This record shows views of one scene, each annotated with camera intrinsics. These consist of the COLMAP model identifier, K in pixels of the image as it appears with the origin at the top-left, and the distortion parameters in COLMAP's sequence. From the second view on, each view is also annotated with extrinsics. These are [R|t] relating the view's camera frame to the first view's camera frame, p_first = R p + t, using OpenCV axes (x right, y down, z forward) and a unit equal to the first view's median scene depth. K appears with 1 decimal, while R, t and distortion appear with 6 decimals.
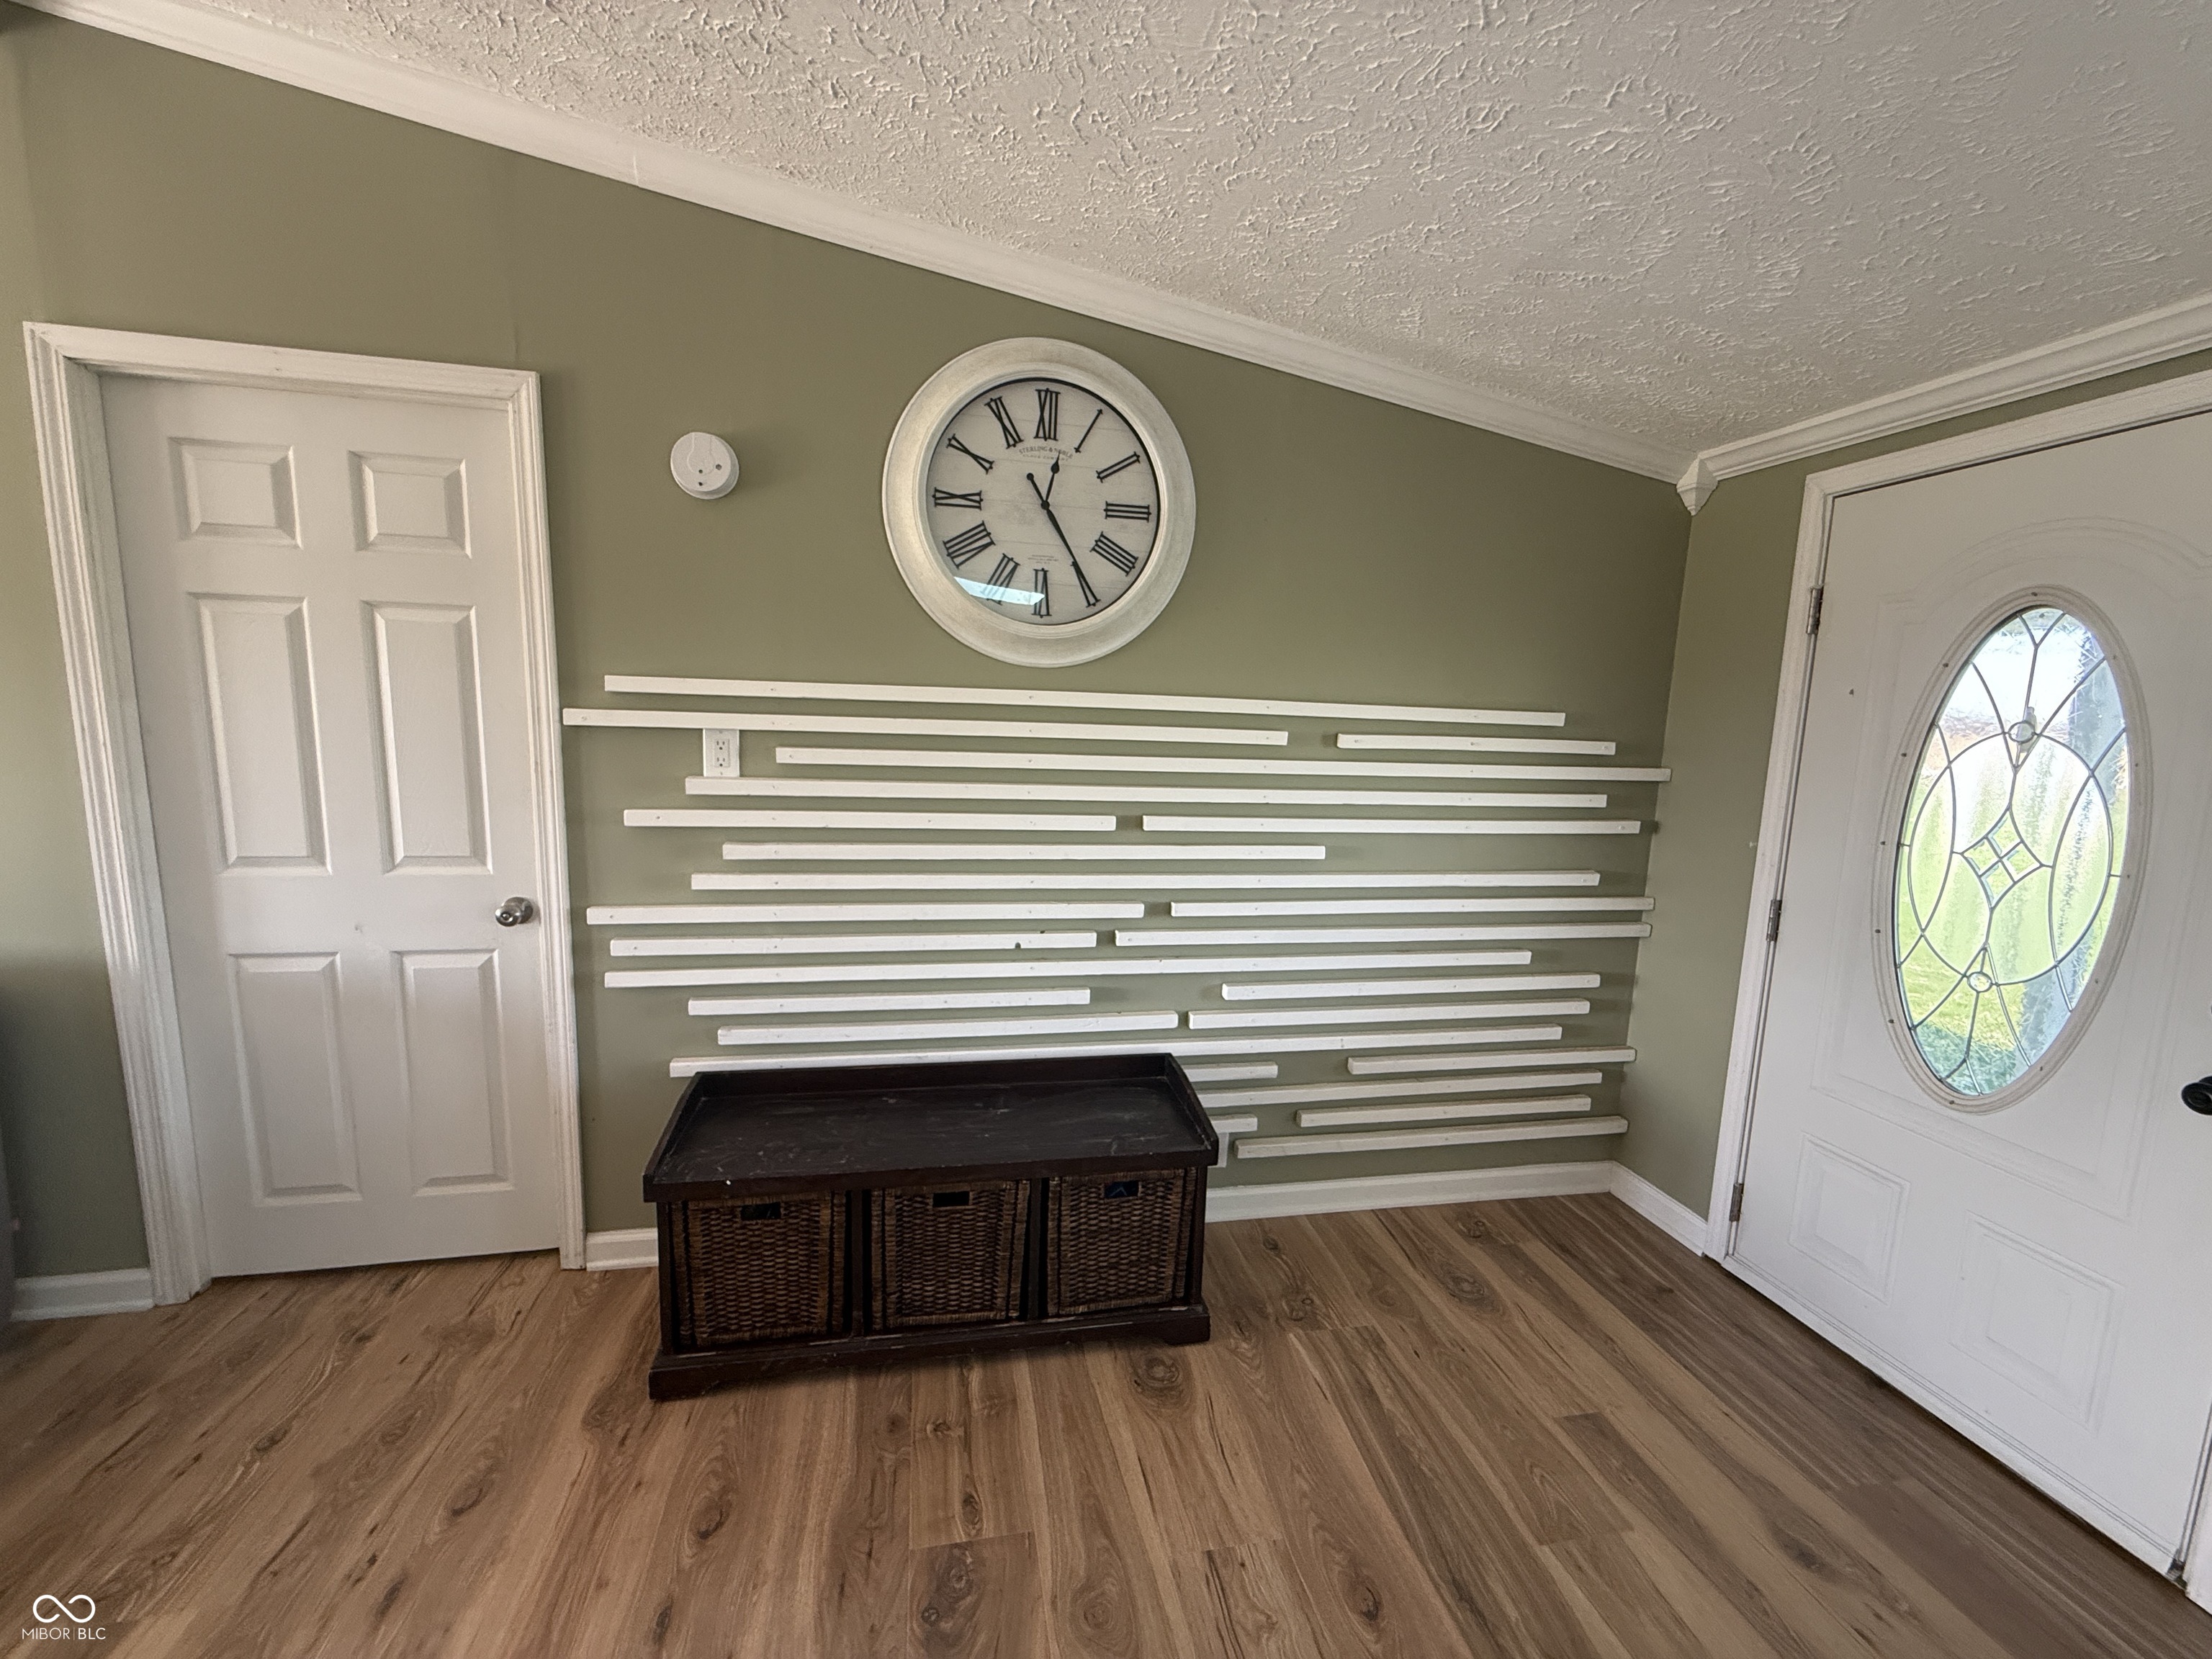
lens RADIAL K [[883.4, 0, 1103.9], [0, 883.4, 831.8], [0, 0, 1]] dist [-0.000810, 0.000381]
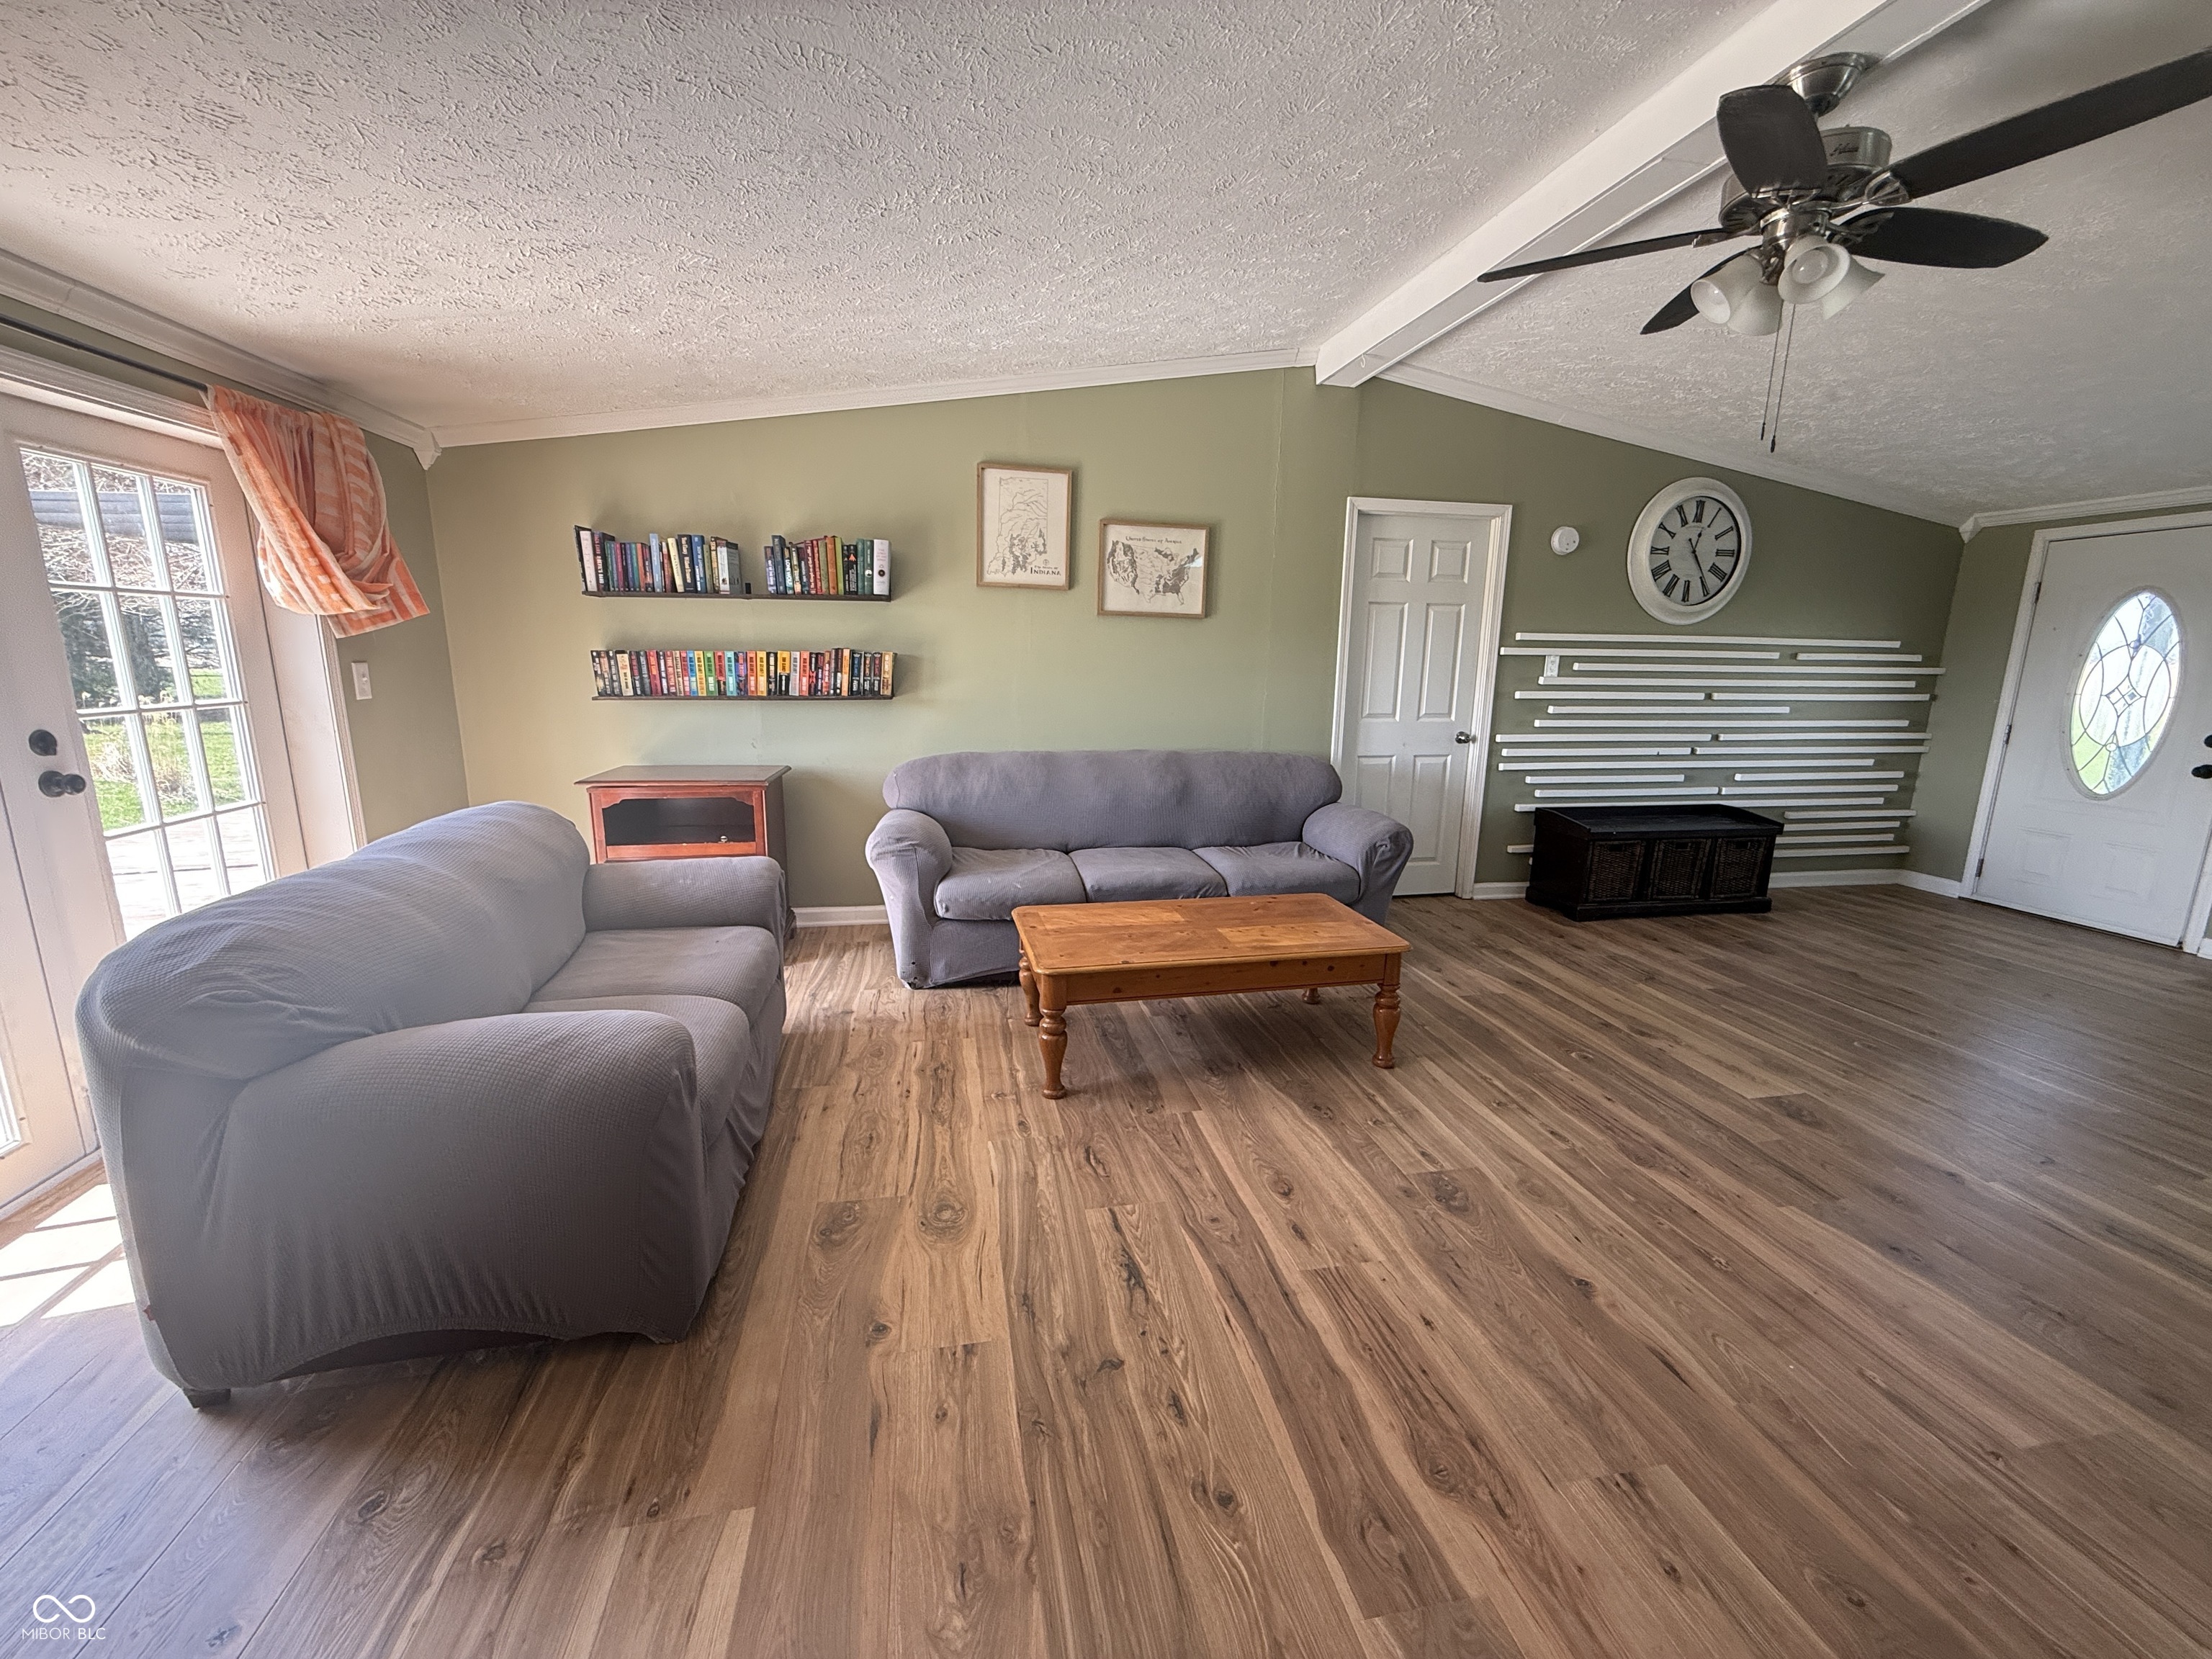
lens RADIAL K [[883.4, 0, 1098.8], [0, 883.4, 830.4], [0, 0, 1]] dist [-0.000810, 0.000381]
pose [[0.999781, -0.019009, -0.008798, -1.594801], [0.019491, 0.998104, 0.058374, 0.178952], [0.007671, -0.058533, 0.998256, -1.312899]]
